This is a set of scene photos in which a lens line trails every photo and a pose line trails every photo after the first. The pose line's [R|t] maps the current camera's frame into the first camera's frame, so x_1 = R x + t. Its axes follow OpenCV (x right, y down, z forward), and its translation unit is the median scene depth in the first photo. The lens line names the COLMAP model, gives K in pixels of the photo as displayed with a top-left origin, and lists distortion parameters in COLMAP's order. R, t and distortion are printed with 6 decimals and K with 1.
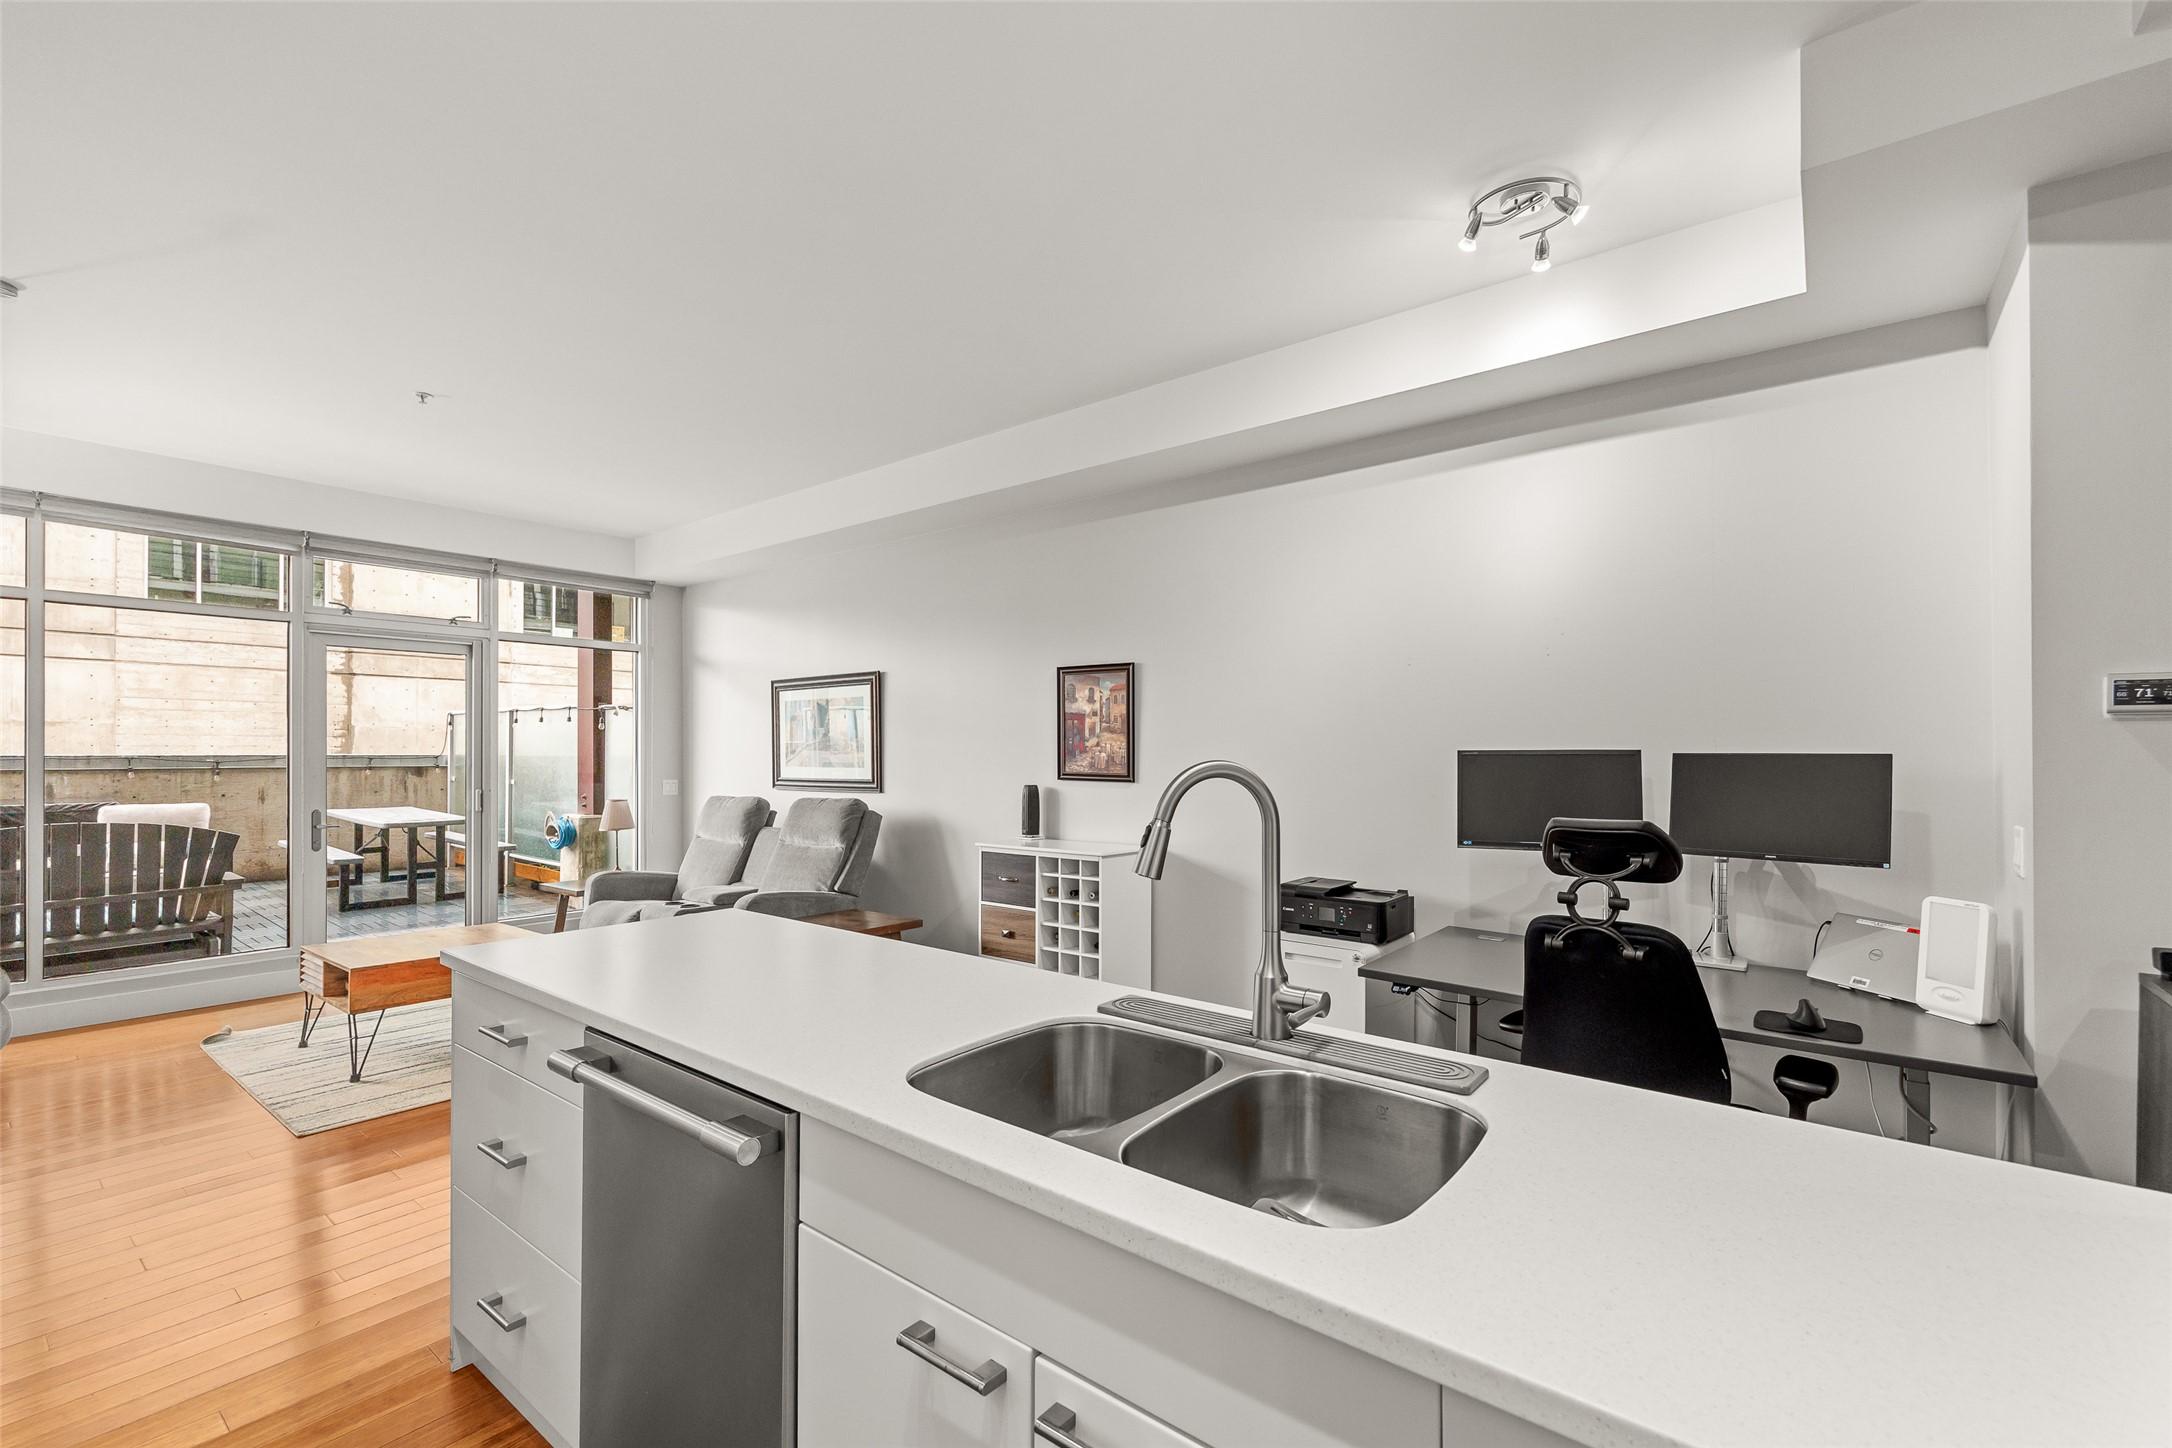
lens RADIAL K [[929.2, 0, 1092.5], [0, 929.2, 746.6], [0, 0, 1]] dist [0.000384, 0.001471]
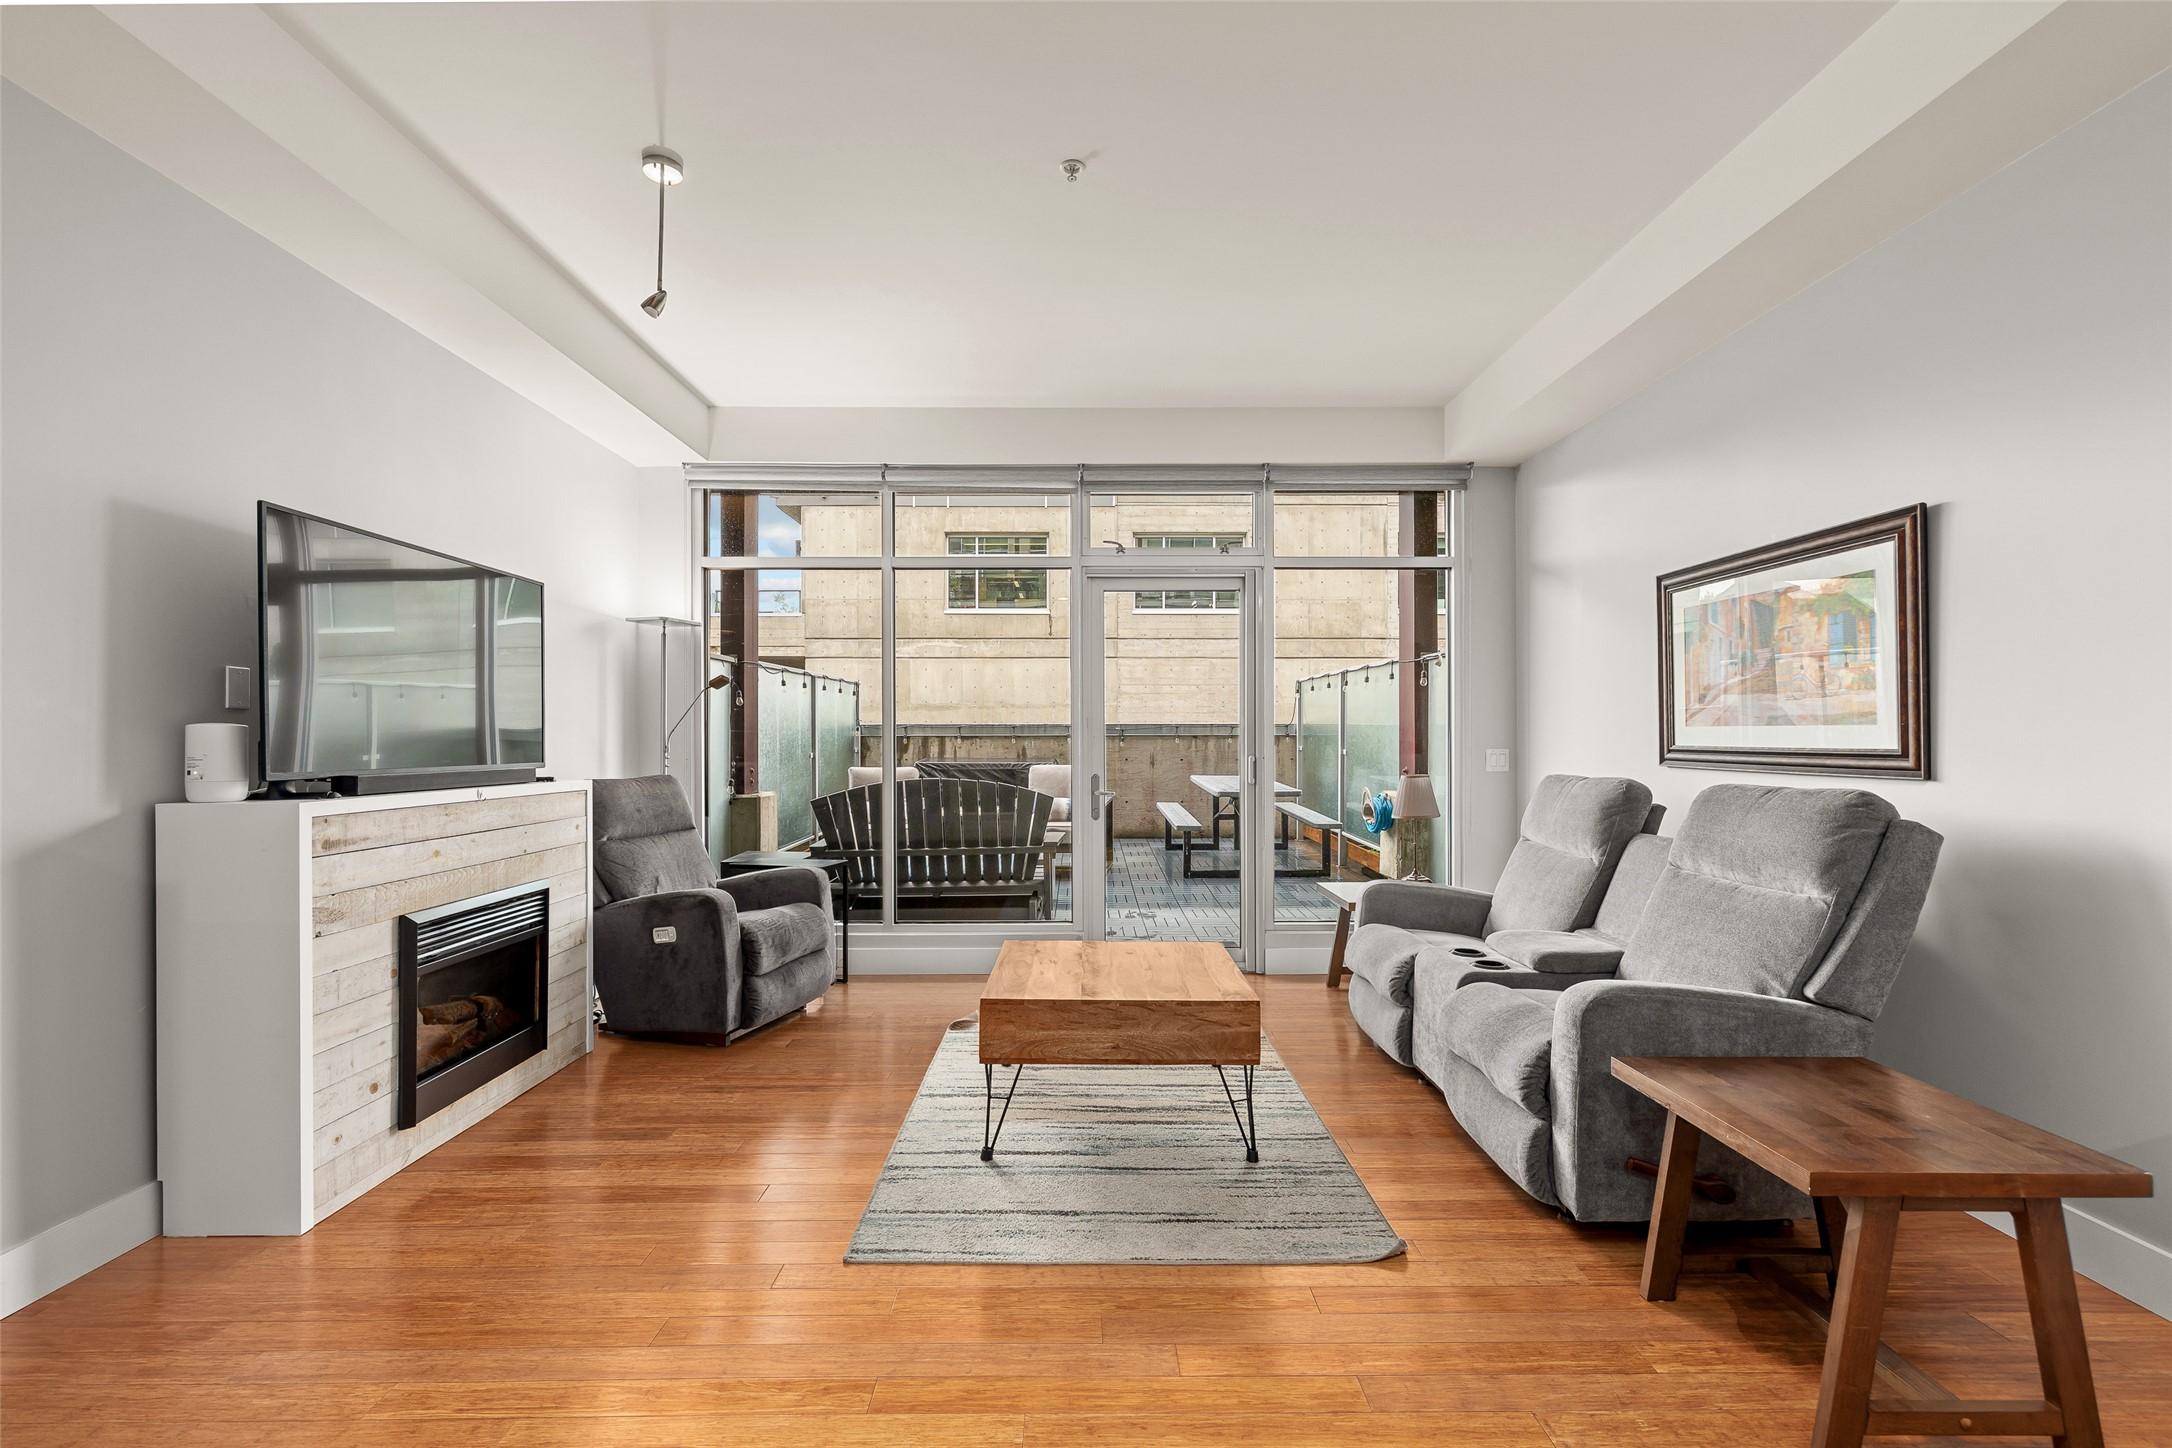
lens RADIAL K [[929.2, 0, 1085.5], [0, 929.2, 734.8], [0, 0, 1]] dist [0.000384, 0.001471]
pose [[0.621600, 0.002475, -0.783331, -0.128881], [0.005155, 0.999960, 0.007250, 0.022551], [0.783318, -0.008544, 0.621563, 0.409227]]
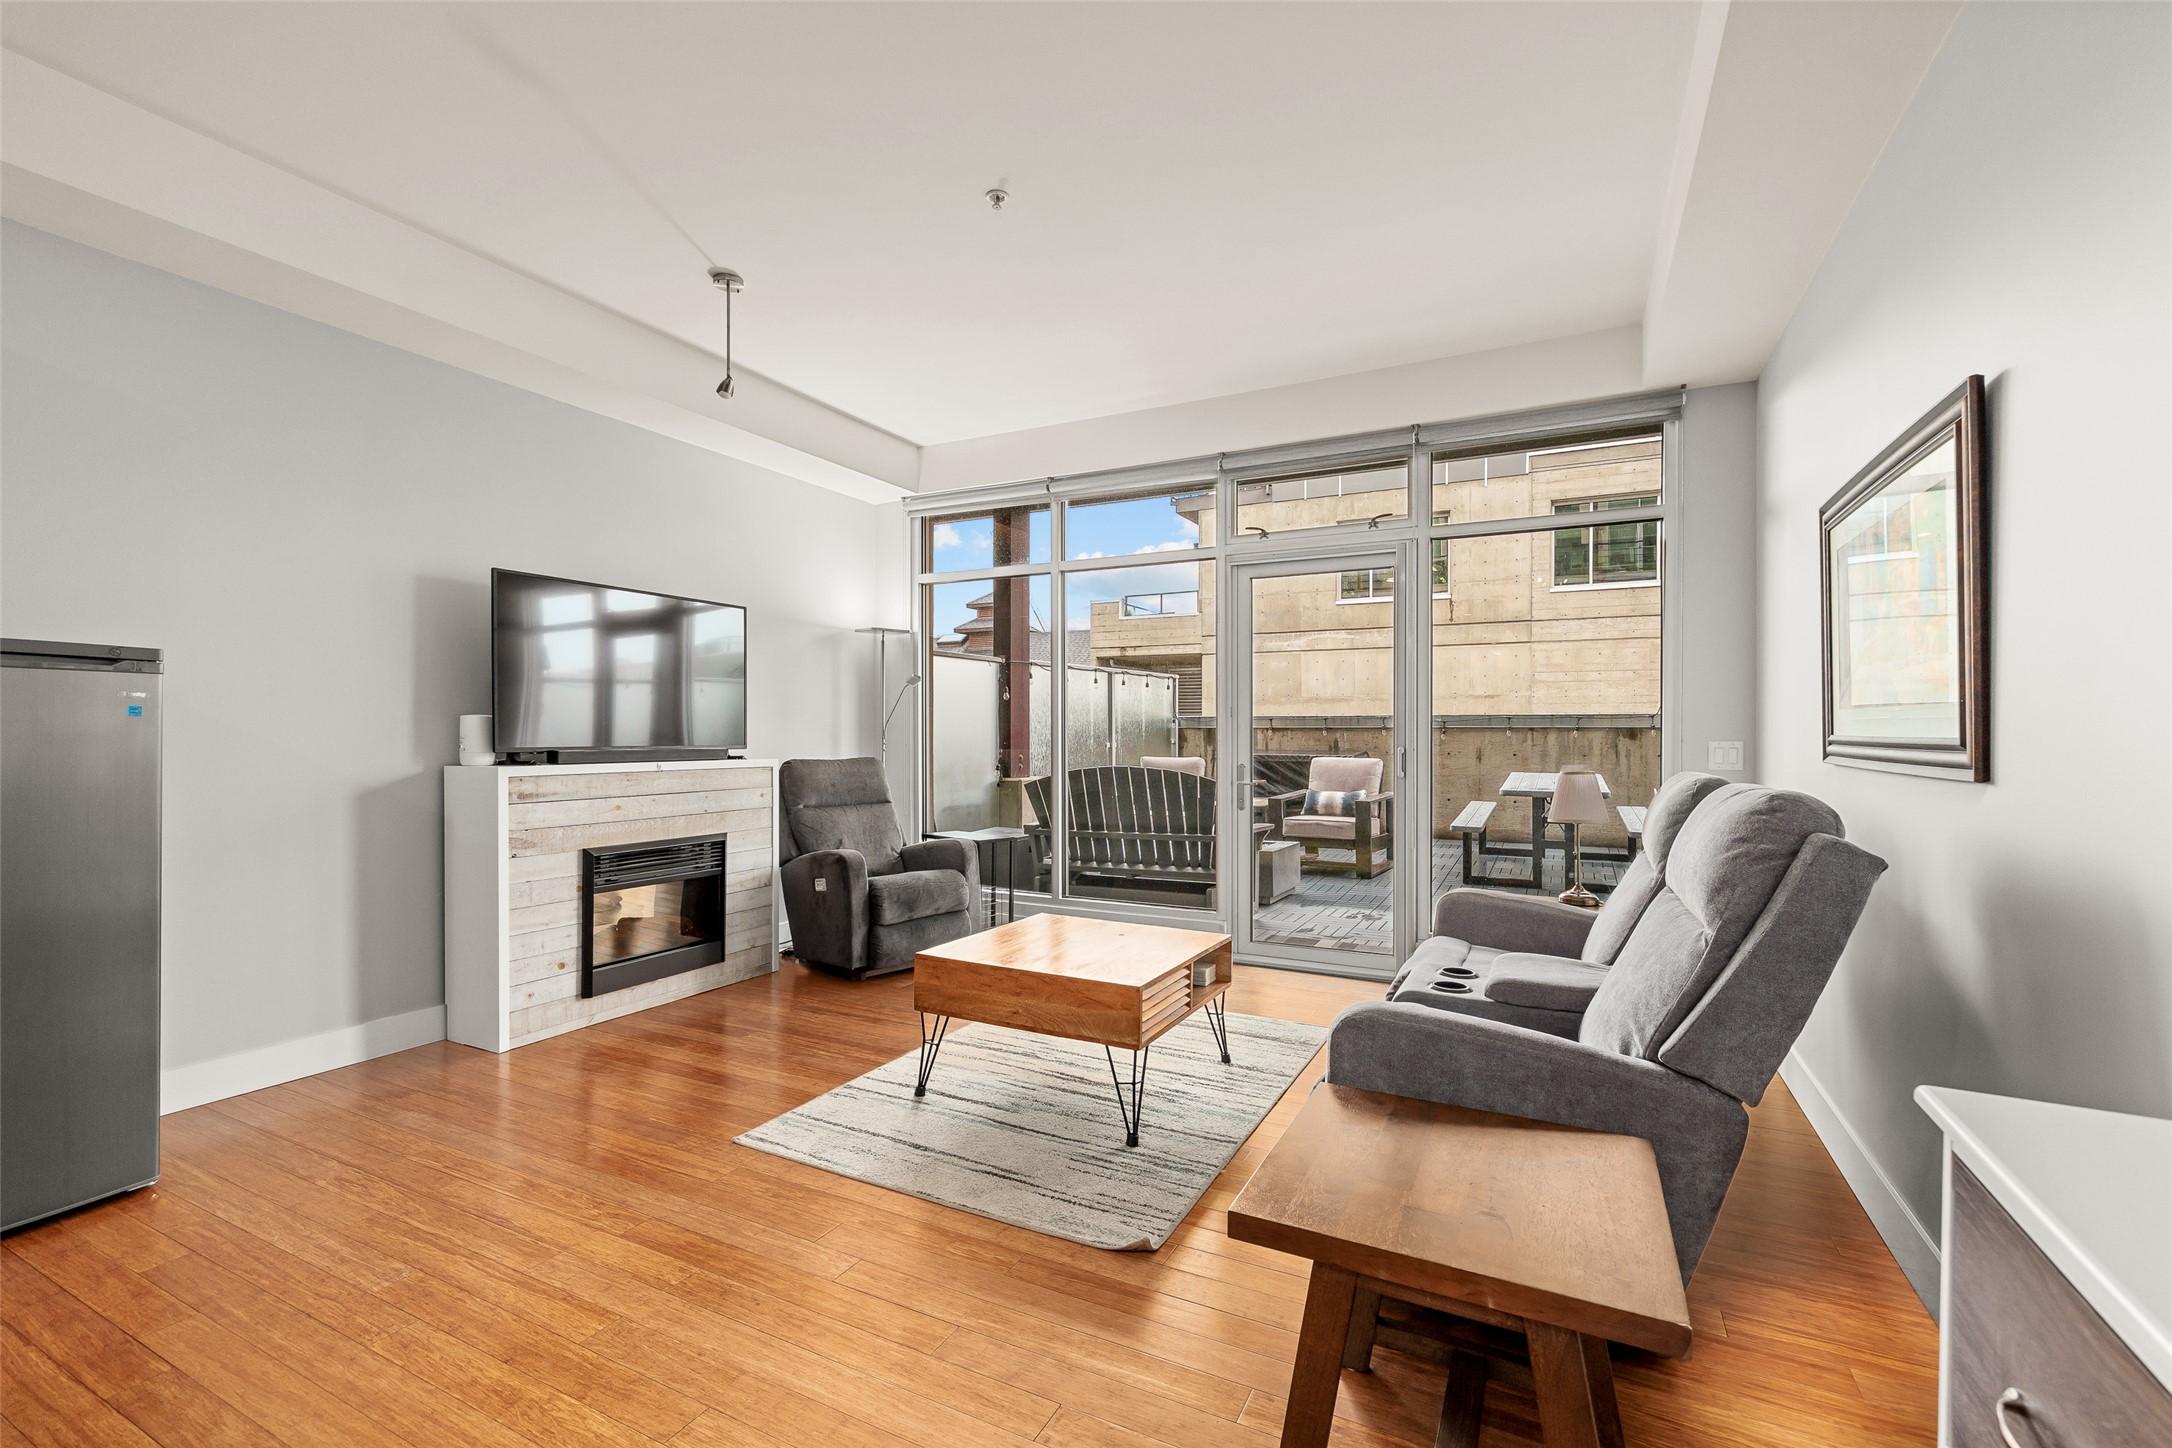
lens RADIAL K [[929.2, 0, 1097.4], [0, 929.2, 733.4], [0, 0, 1]] dist [0.000384, 0.001471]
pose [[0.192406, 0.007267, -0.981289, 0.011138], [0.006880, 0.999938, 0.008754, 0.028538], [0.981291, -0.008436, 0.192344, 0.654513]]
